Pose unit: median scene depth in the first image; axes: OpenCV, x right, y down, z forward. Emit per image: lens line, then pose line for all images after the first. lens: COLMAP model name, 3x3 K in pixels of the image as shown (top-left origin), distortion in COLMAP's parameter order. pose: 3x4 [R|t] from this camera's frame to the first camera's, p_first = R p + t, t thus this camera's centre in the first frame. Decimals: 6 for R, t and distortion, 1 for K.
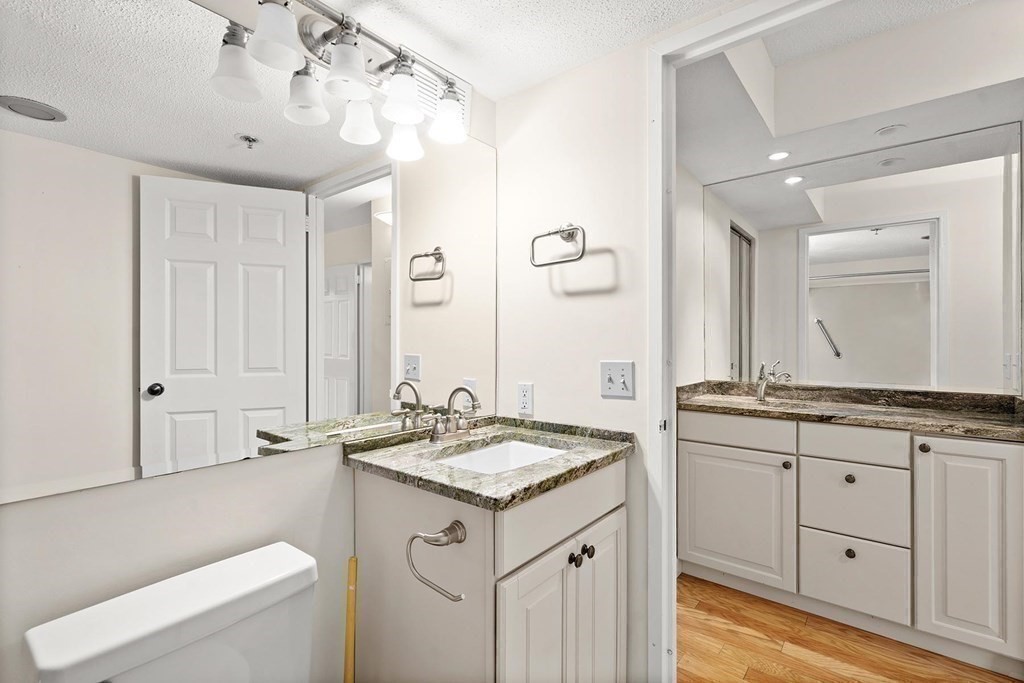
lens RADIAL K [[482.8, 0, 505.1], [0, 482.8, 339.0], [0, 0, 1]] dist [0.006125, 0.001529]
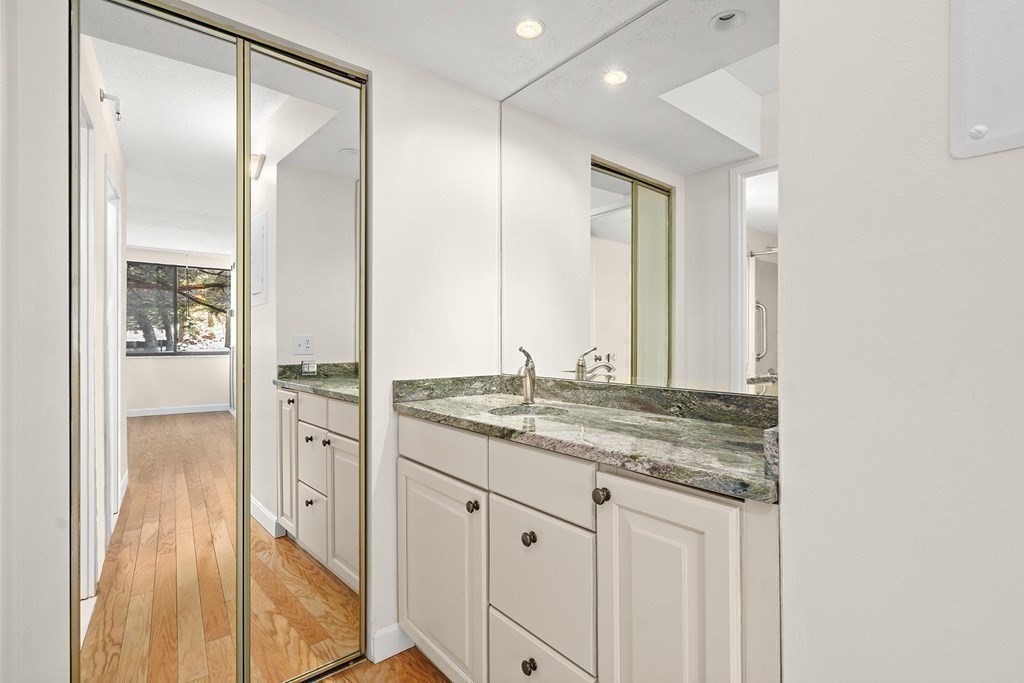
lens RADIAL K [[482.8, 0, 514.1], [0, 482.8, 343.1], [0, 0, 1]] dist [0.006125, 0.001529]
pose [[0.978695, 0.001399, -0.205316, 0.729675], [-0.000482, 0.999990, 0.004516, 0.045463], [0.205321, -0.004321, 0.978685, 0.385043]]
